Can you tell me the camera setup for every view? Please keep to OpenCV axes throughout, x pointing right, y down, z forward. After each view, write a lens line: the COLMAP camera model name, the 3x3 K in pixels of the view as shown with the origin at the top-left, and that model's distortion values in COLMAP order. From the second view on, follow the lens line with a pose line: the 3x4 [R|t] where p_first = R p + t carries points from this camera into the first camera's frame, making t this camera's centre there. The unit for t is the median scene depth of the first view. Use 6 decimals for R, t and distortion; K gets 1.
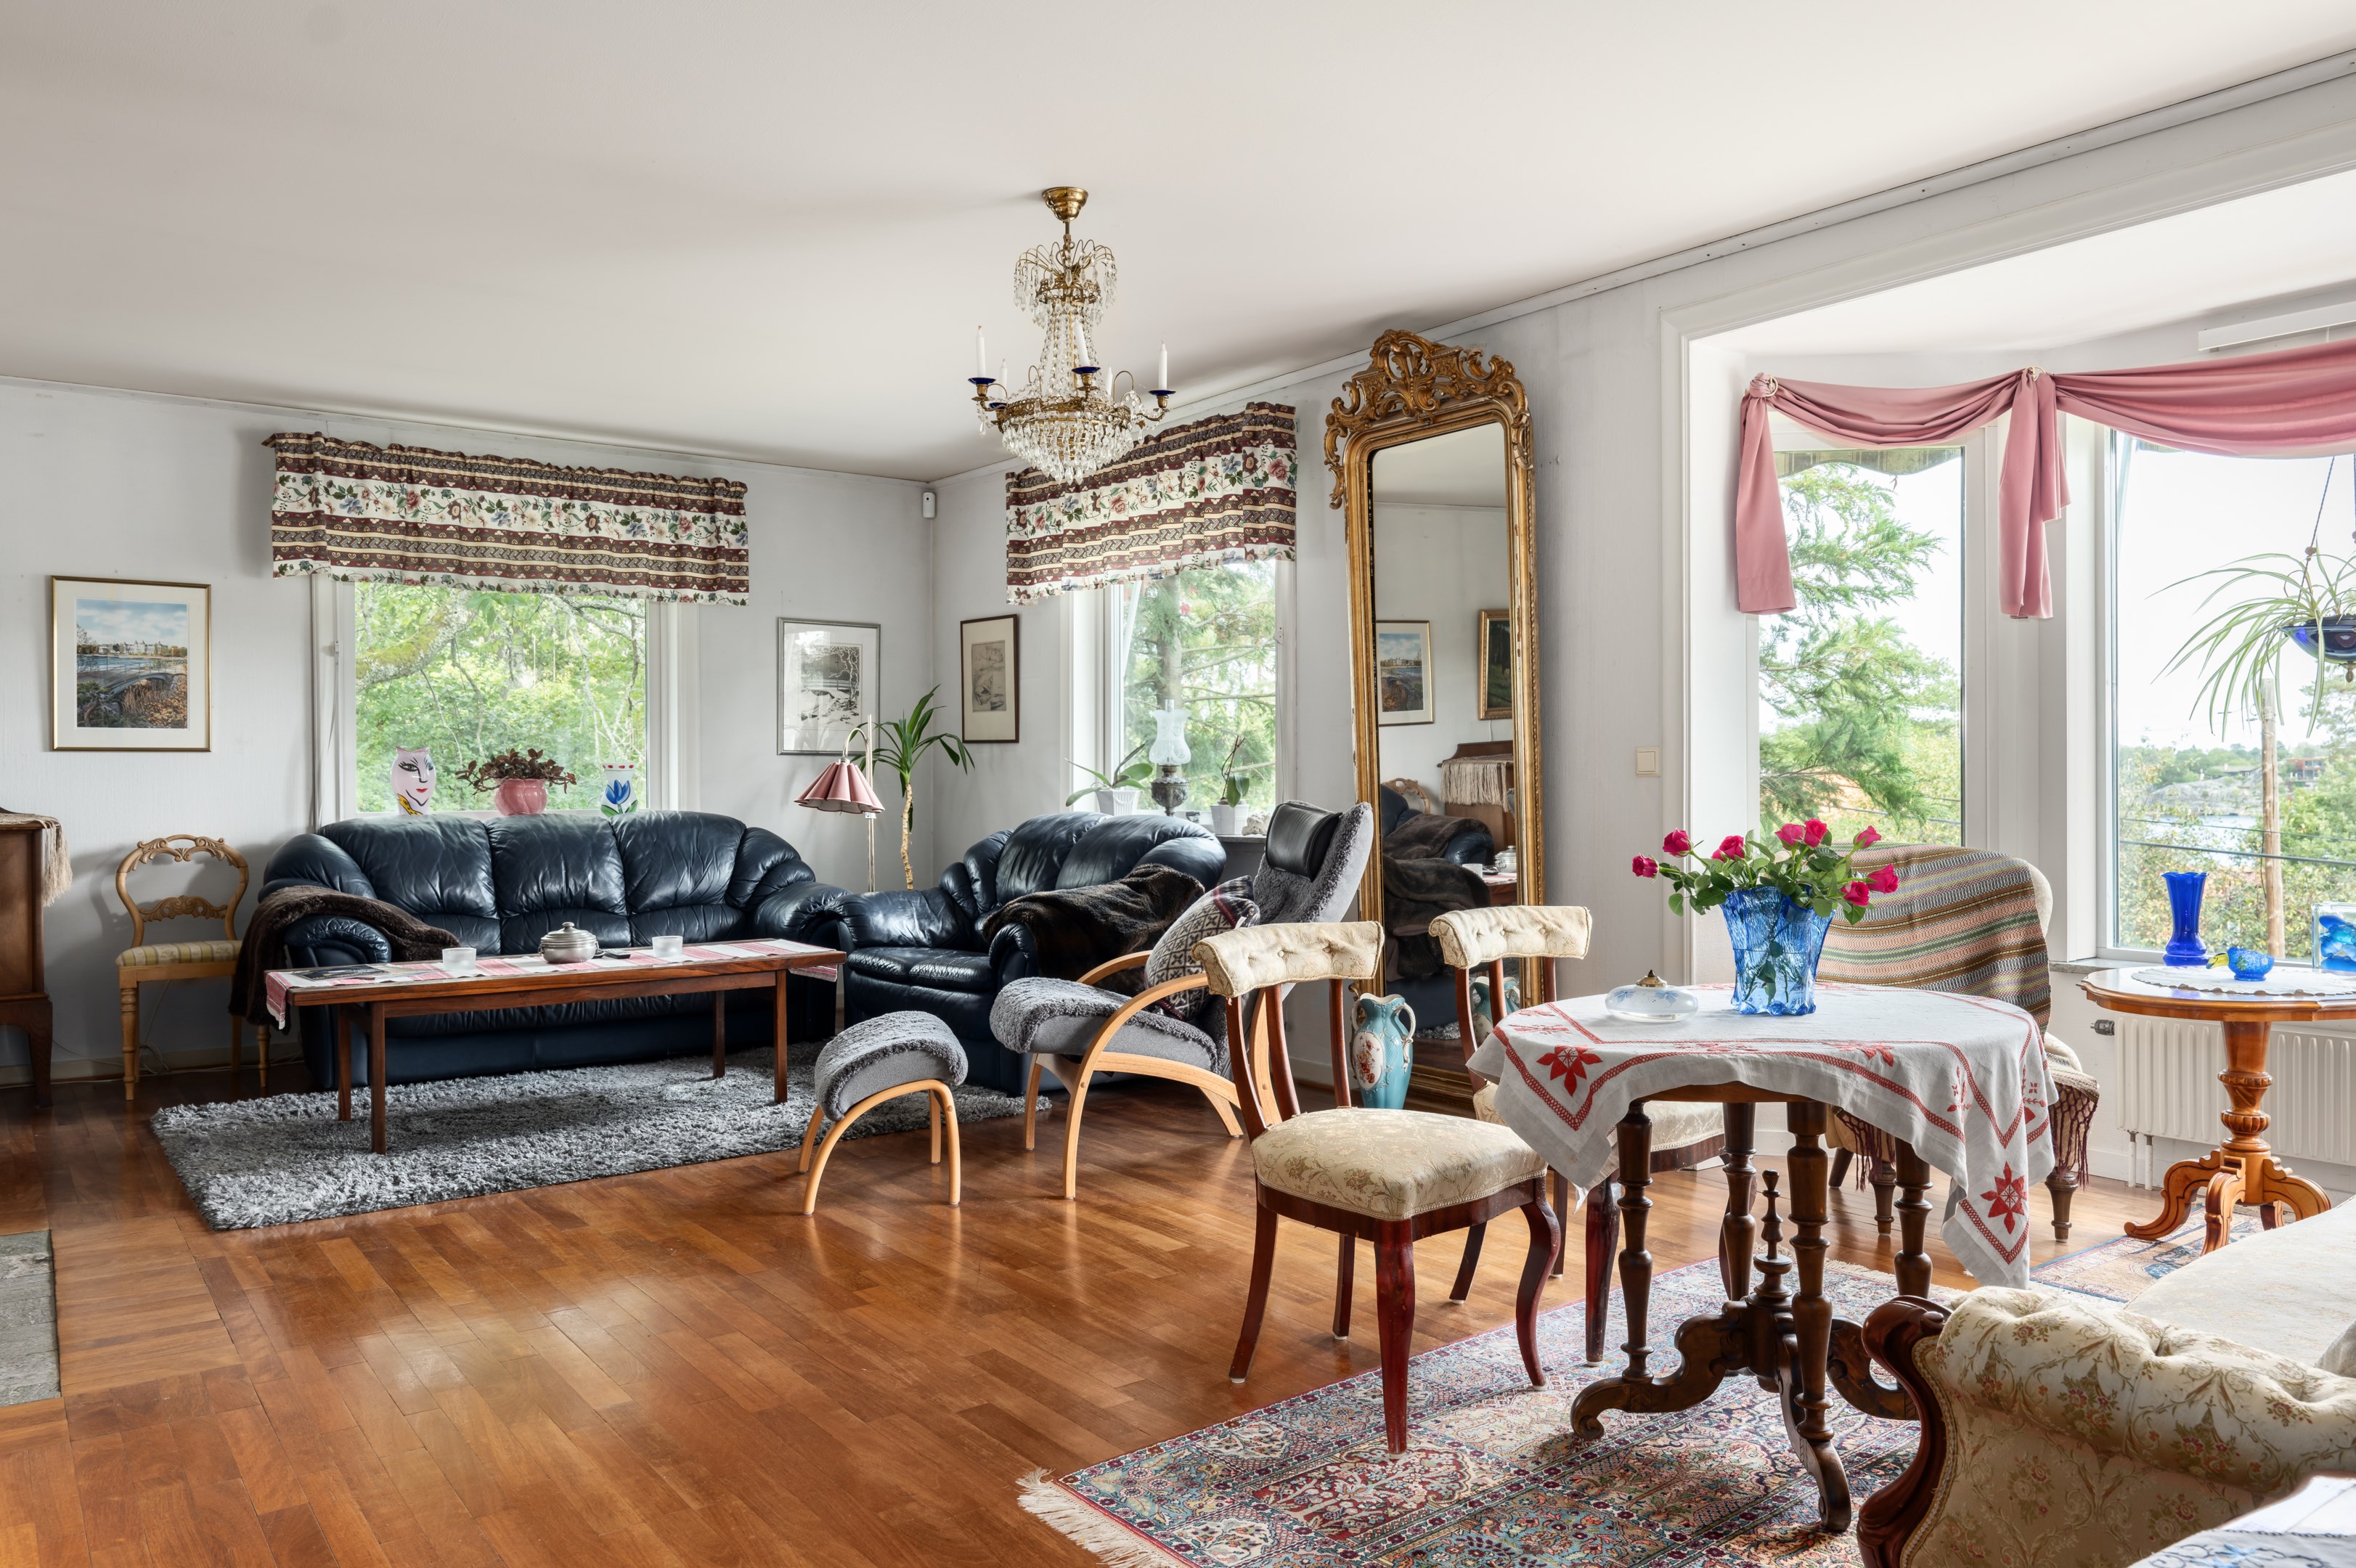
lens RADIAL K [[1624.7, 0, 1178.0], [0, 1624.7, 784.0], [0, 0, 1]] dist [0.007818, -0.021080]
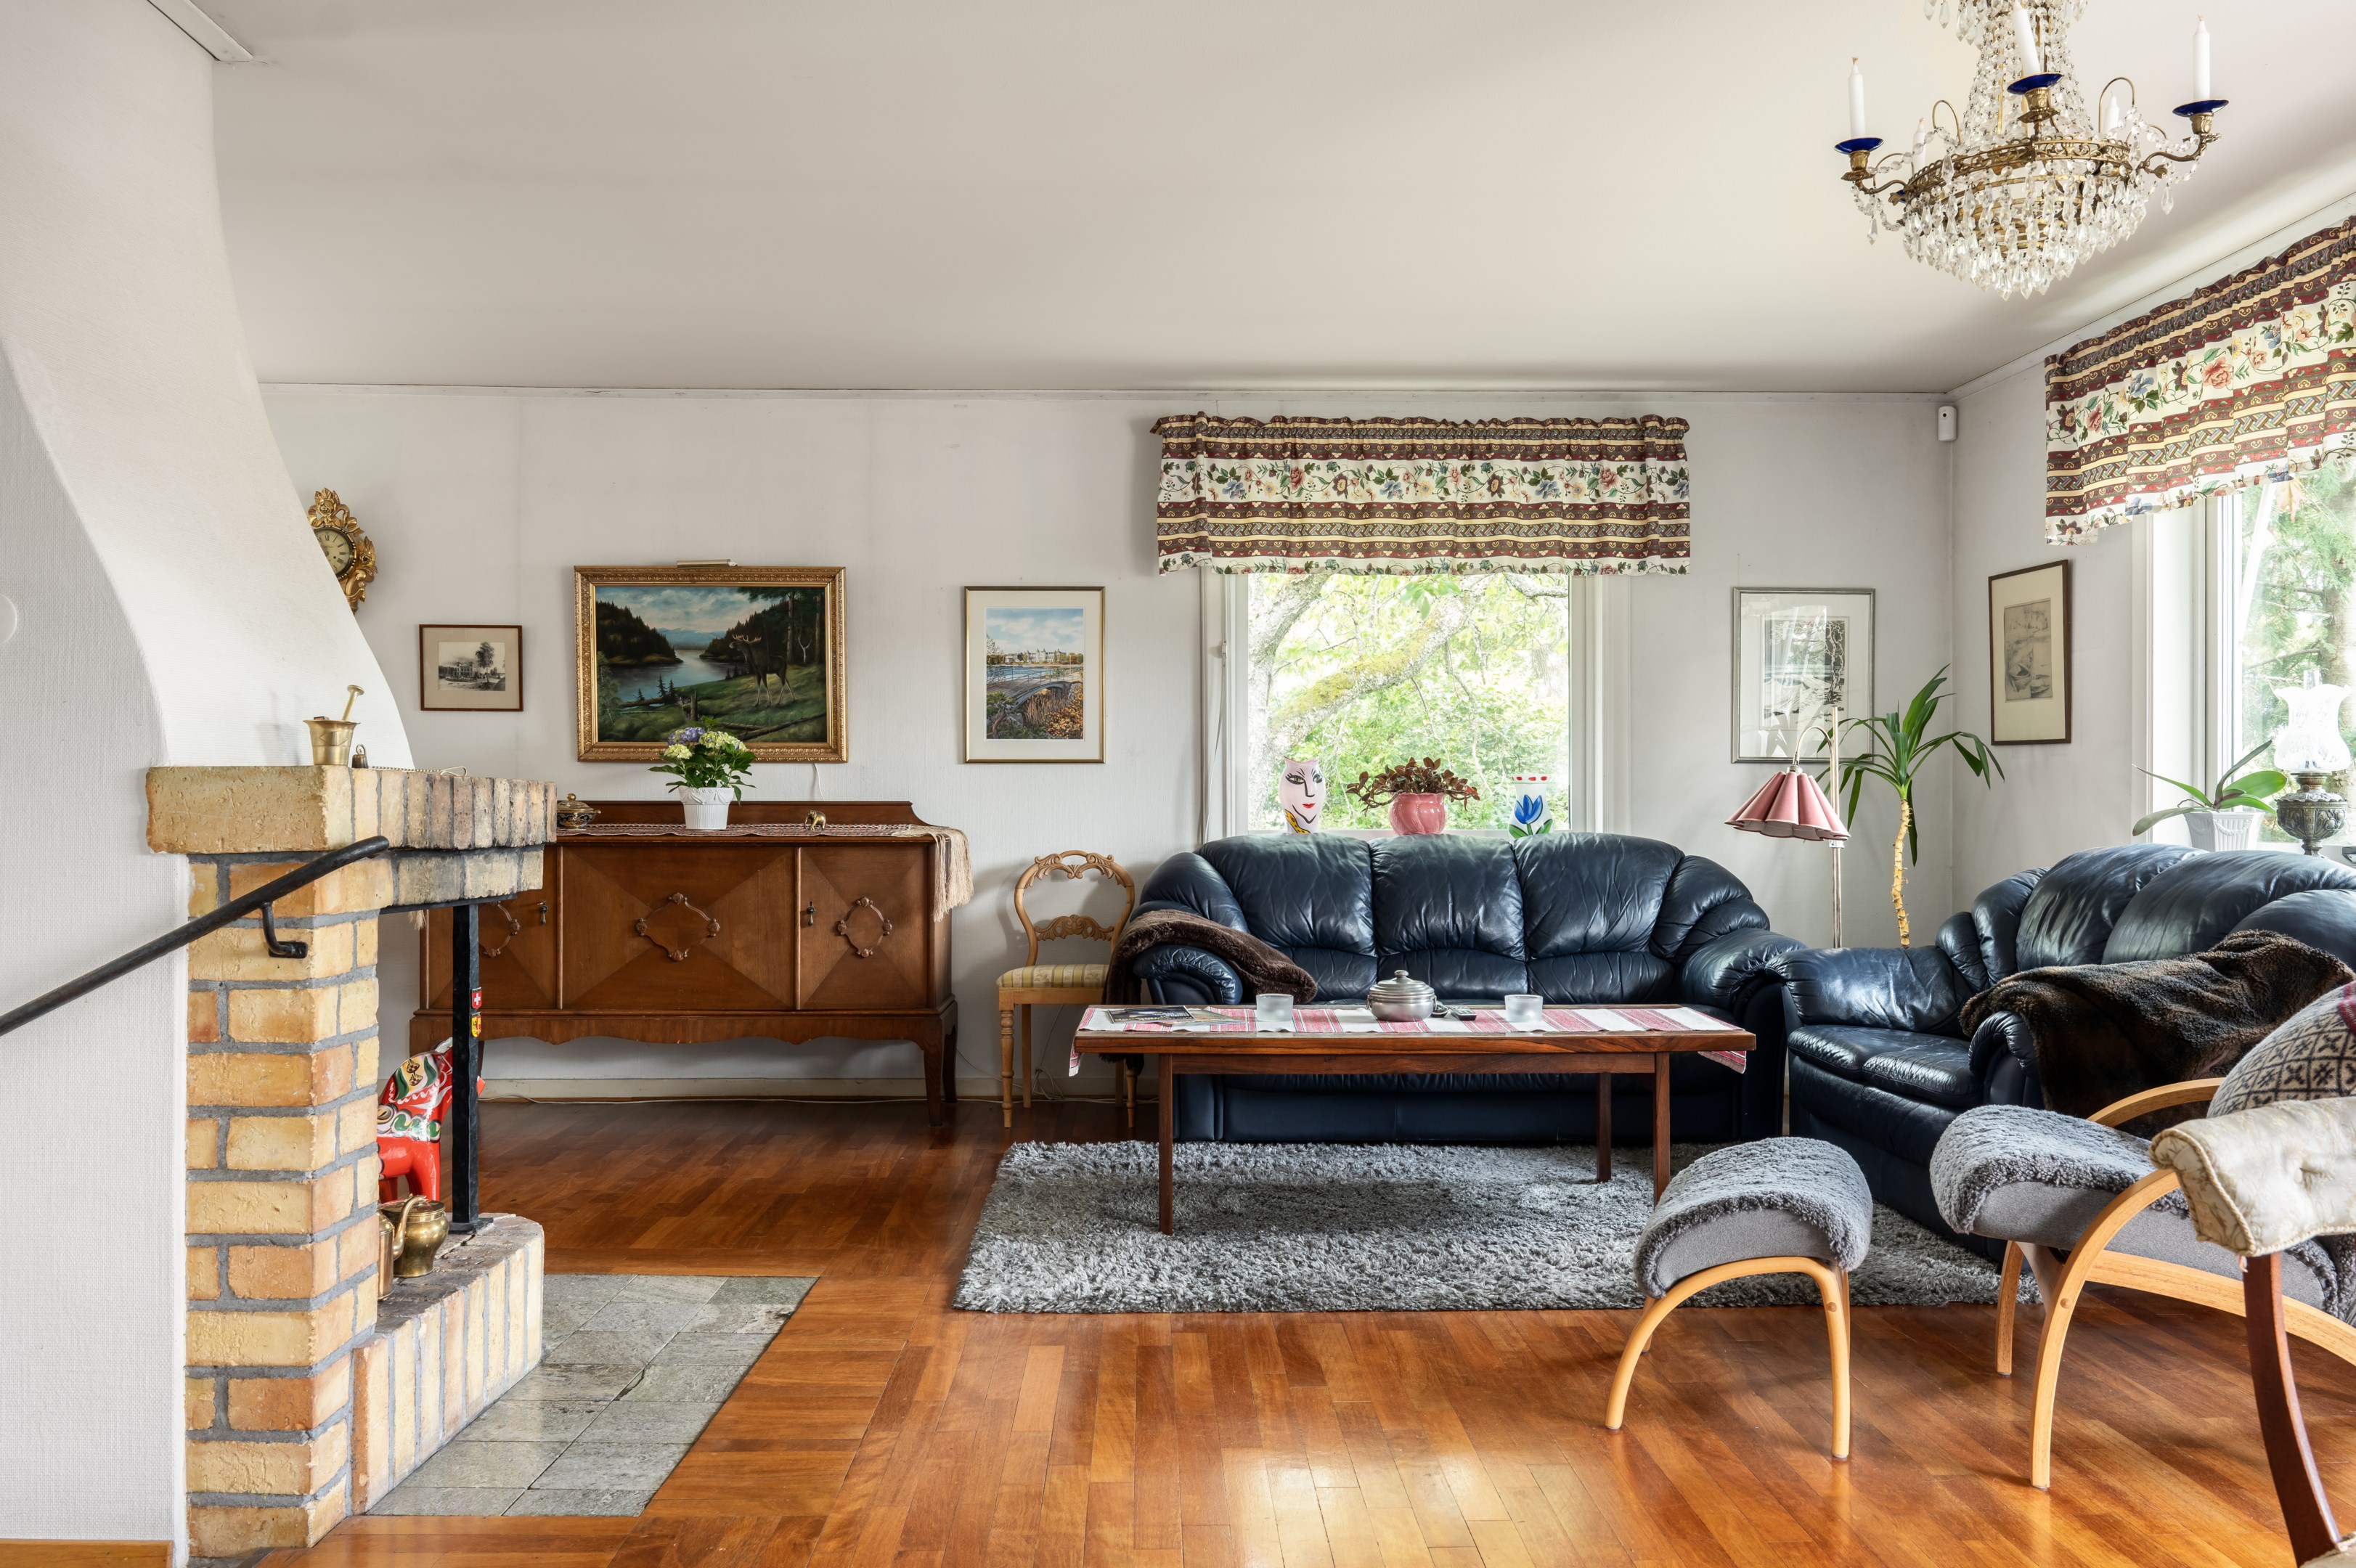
lens RADIAL K [[1766.2, 0, 1178.0], [0, 1766.2, 784.0], [0, 0, 1]] dist [0.001937, -0.014812]
pose [[0.814410, -0.001011, -0.580289, 0.034861], [-0.004917, 0.999951, -0.008642, 0.000845], [0.580269, 0.009892, 0.814365, 0.184757]]
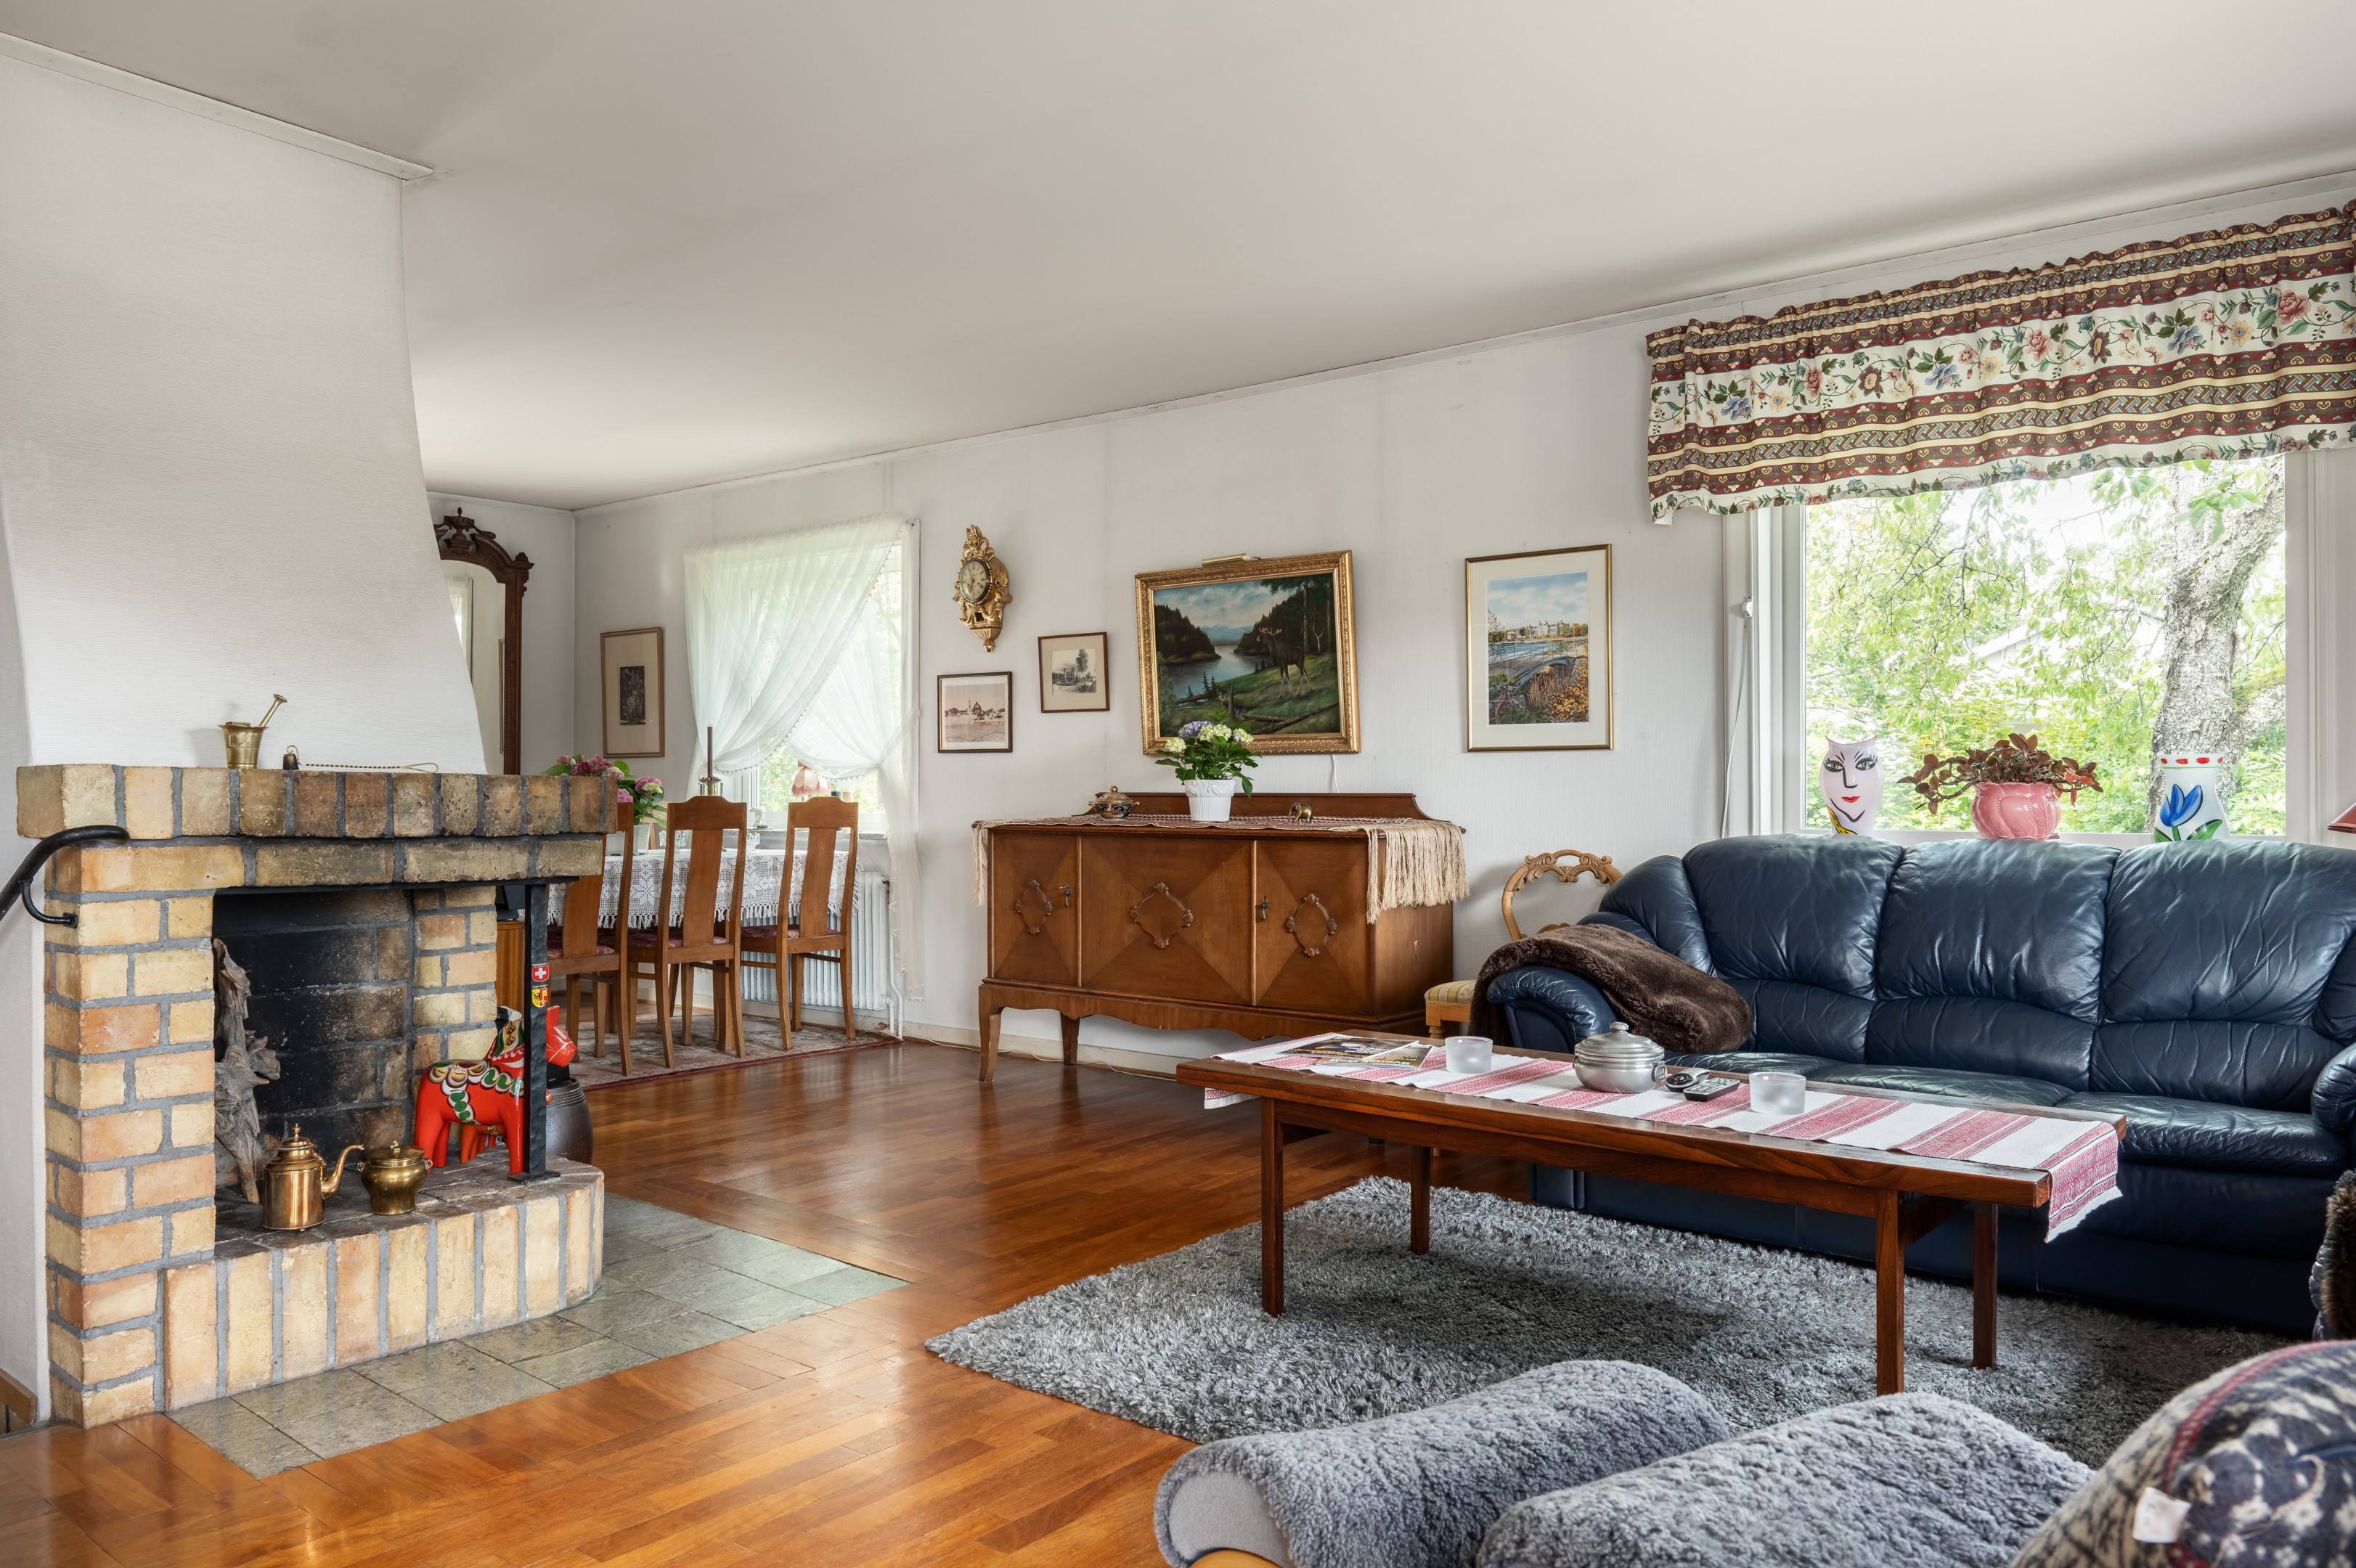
lens RADIAL K [[1624.7, 0, 1178.0], [0, 1624.7, 784.0], [0, 0, 1]] dist [0.007818, -0.021080]
pose [[0.252884, -0.000096, -0.967497, 0.134187], [-0.002926, 0.999995, -0.000864, -0.001131], [0.967492, 0.003049, 0.252883, 0.572691]]
